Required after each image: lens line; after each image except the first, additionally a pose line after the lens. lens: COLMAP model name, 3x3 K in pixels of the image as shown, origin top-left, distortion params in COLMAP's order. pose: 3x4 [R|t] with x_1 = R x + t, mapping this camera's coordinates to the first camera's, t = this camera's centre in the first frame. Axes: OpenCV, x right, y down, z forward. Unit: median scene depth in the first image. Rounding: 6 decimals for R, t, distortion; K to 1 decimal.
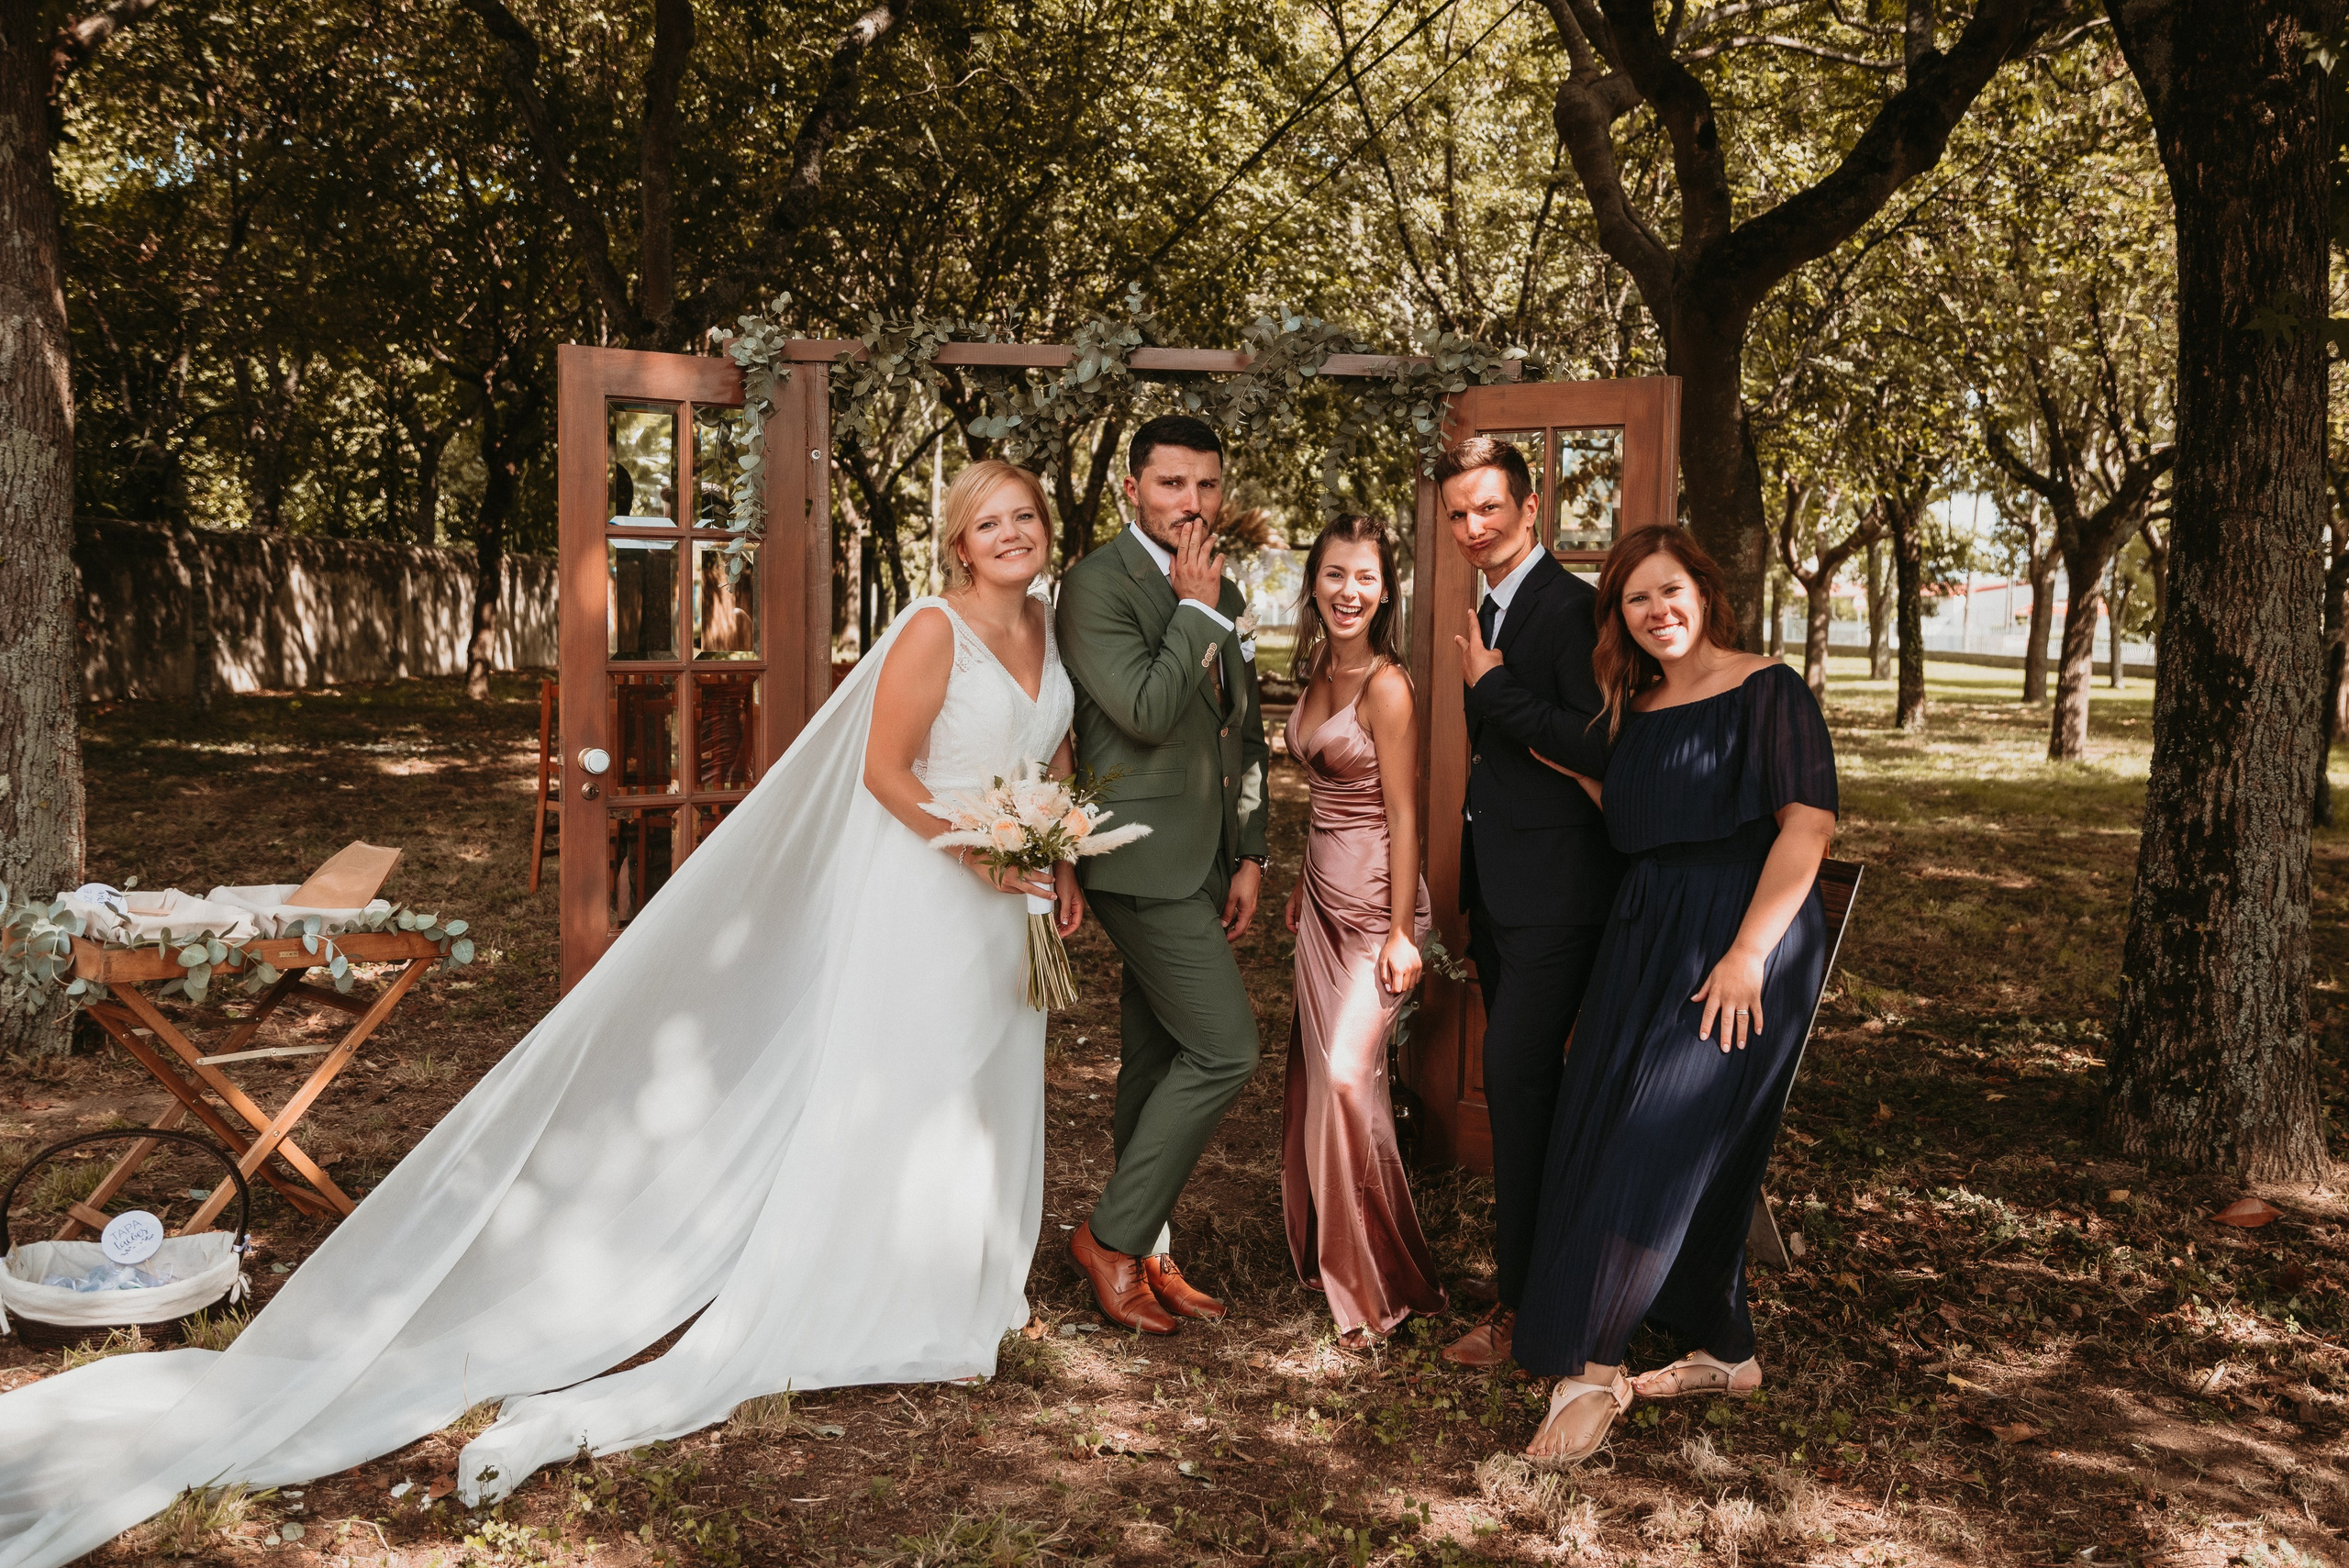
lens RADIAL K [[2113.4, 0, 1256.1], [0, 2113.4, 739.3], [0, 0, 1]] dist [-0.005619, 0.001142]
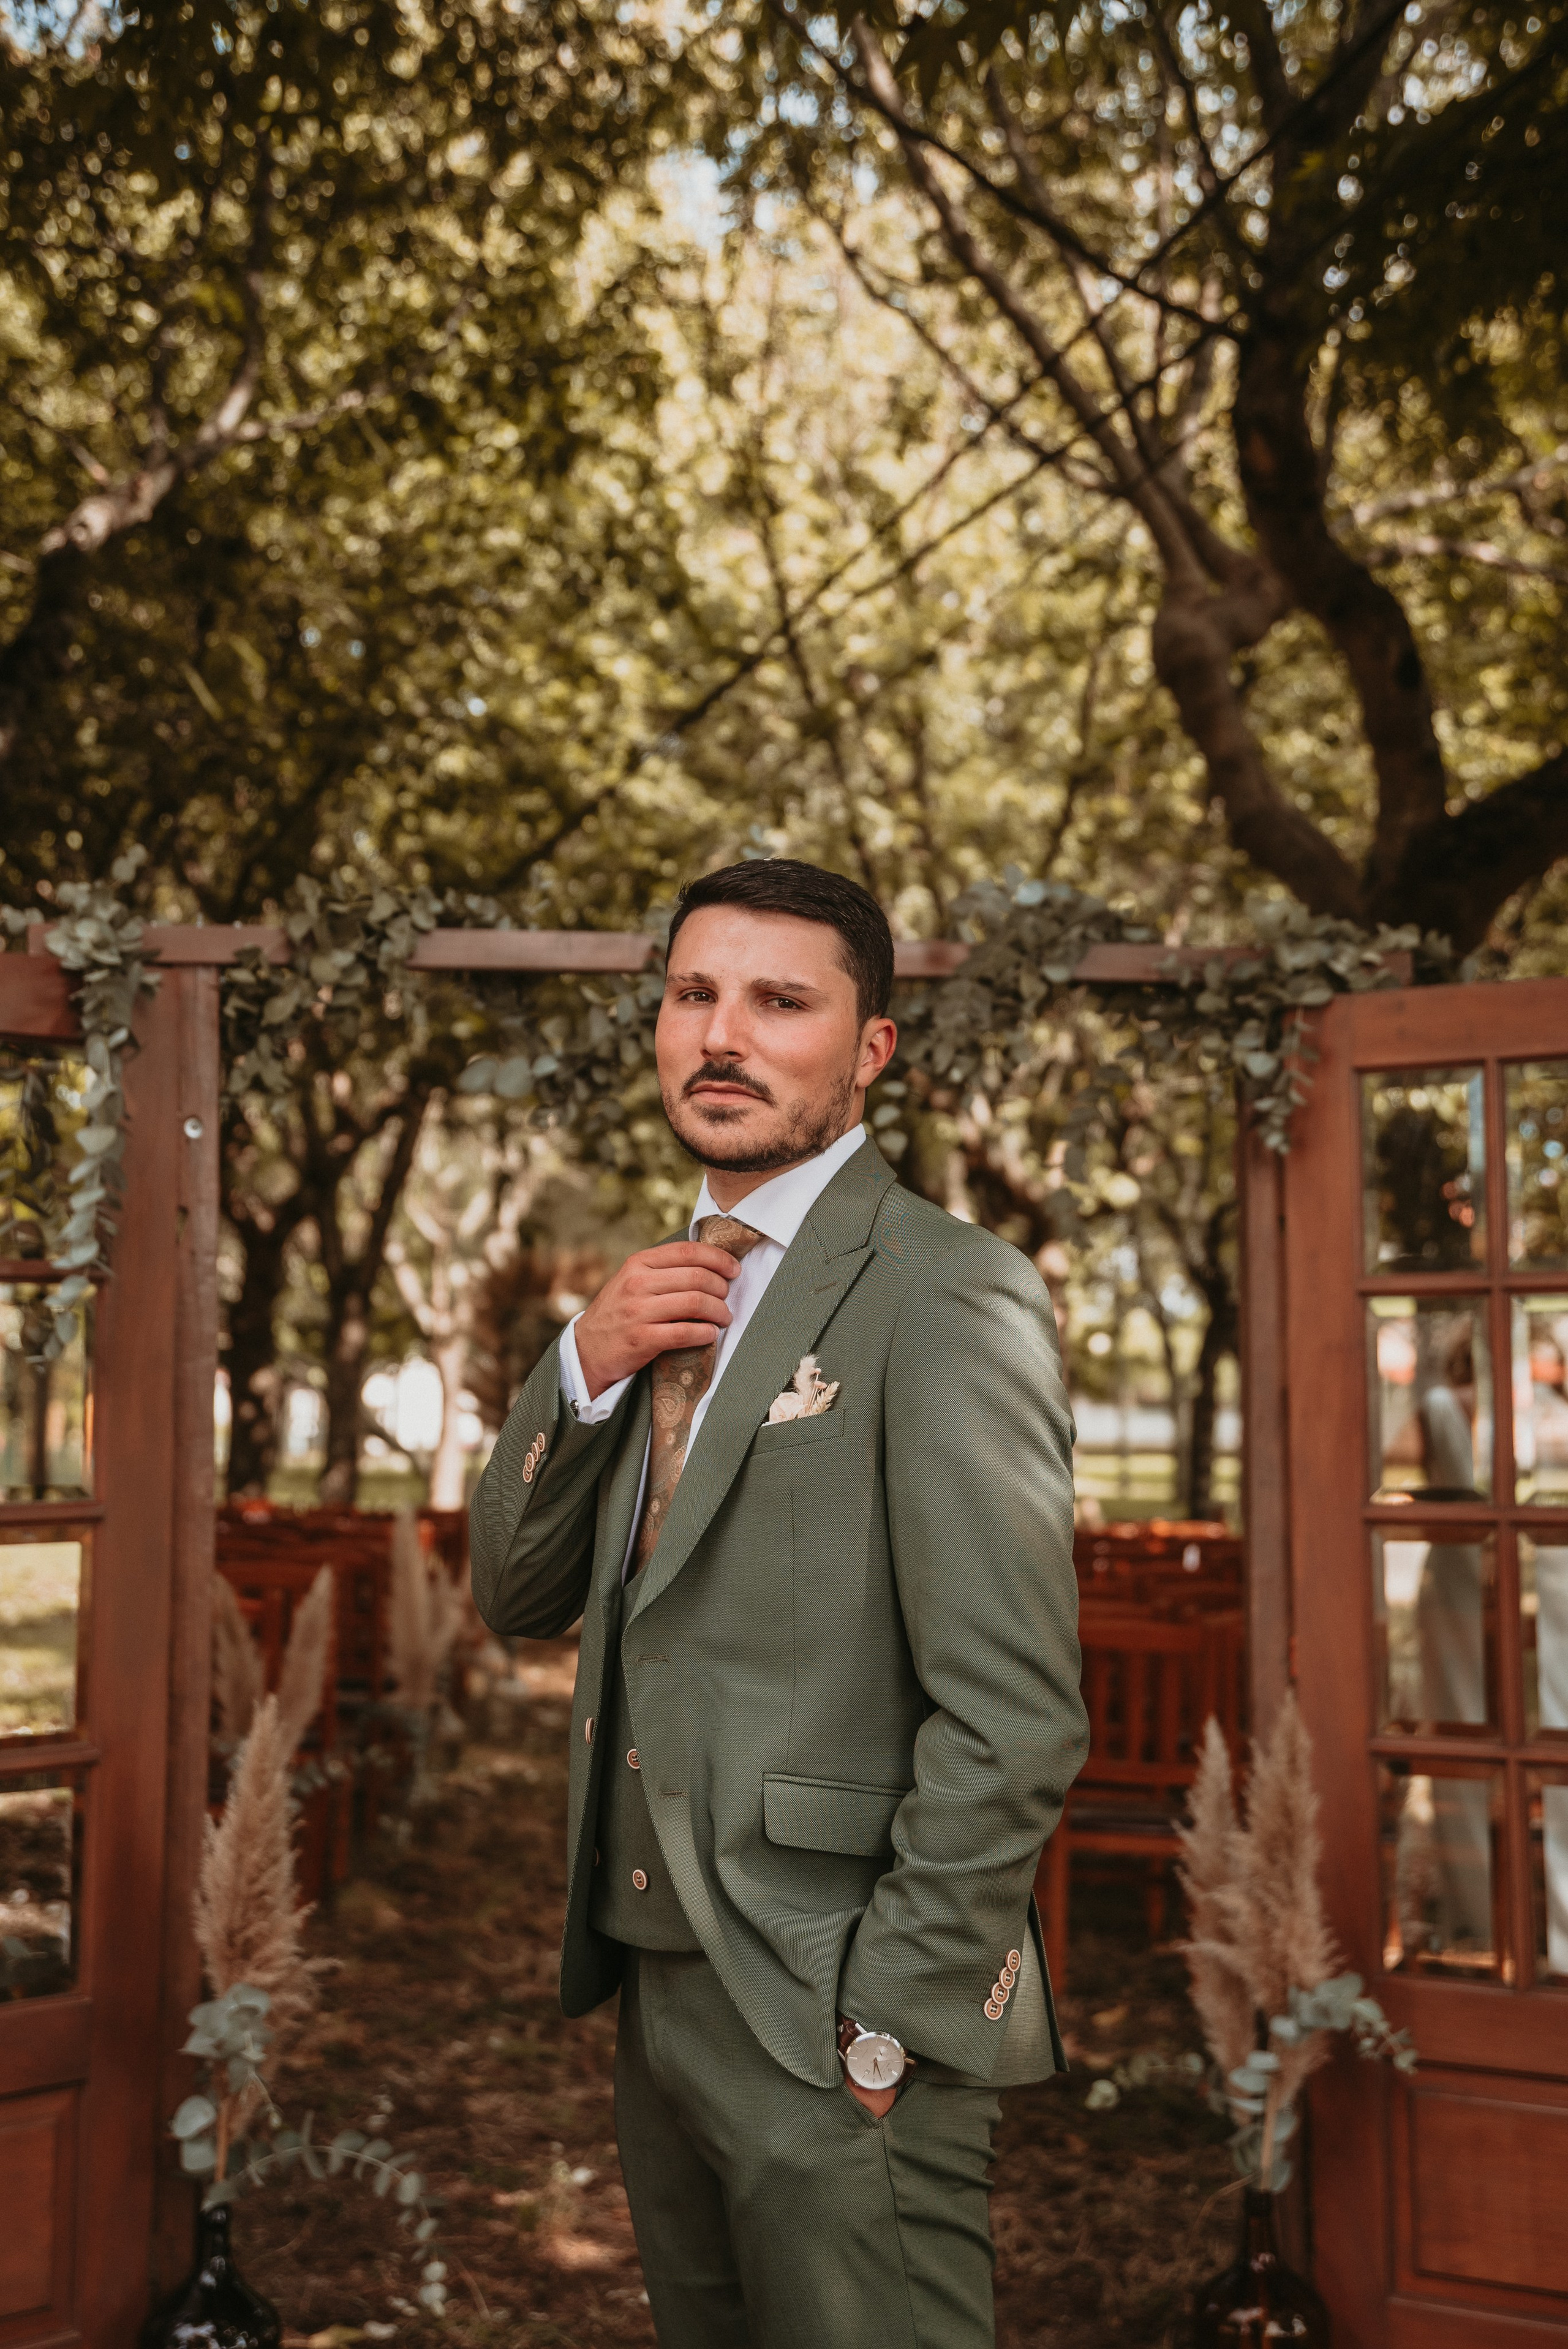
lens RADIAL K [[3047.2, 0, 786.4], [0, 3047.2, 1136.6], [0, 0, 1]] dist [0.132532, -0.085123]
pose [[0.996665, -0.015771, 0.080062, -0.115253], [0.027860, 0.987956, -0.152208, -0.004706], [-0.076697, 0.153931, 0.985100, 0.186169]]
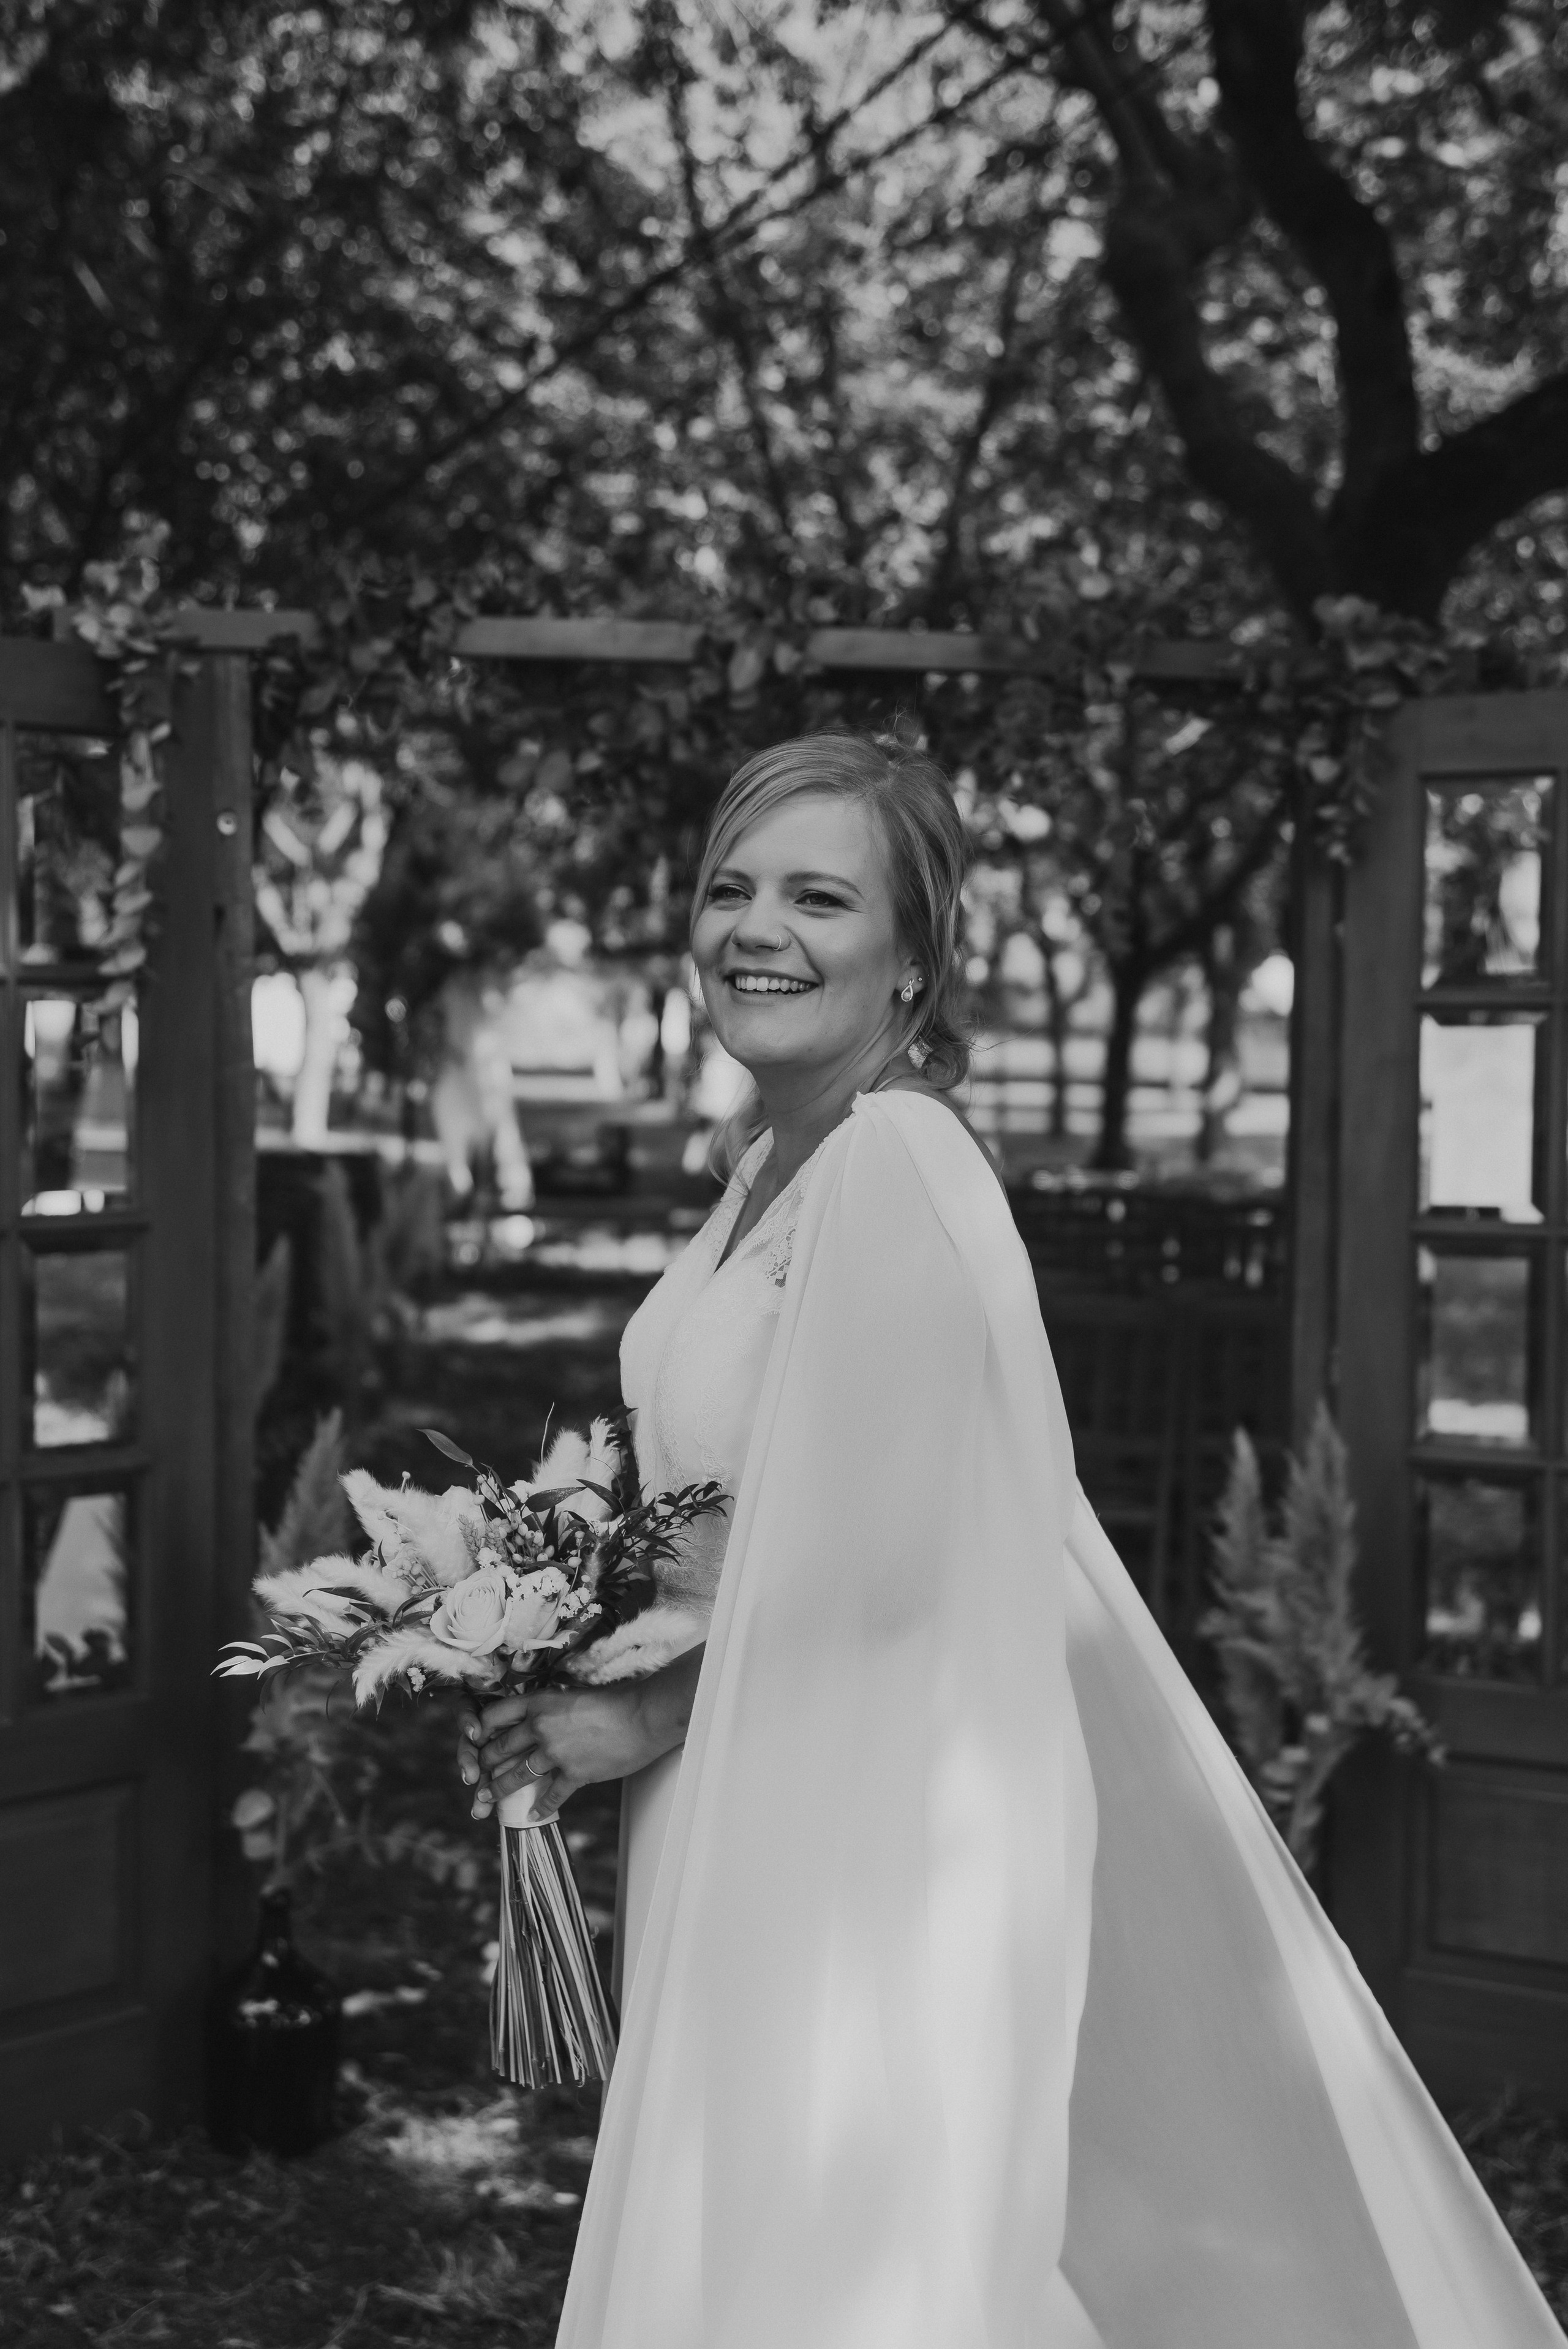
lens RADIAL K [[3160.1, 0, 778.4], [0, 3160.1, 1185.9], [0, 0, 1]] dist [0.063691, 0.045729]
pose [[0.992251, -0.018139, 0.122915, -0.167585], [0.019716, 0.999738, -0.011631, -0.029982], [-0.122672, 0.013964, 0.992349, 0.180338]]
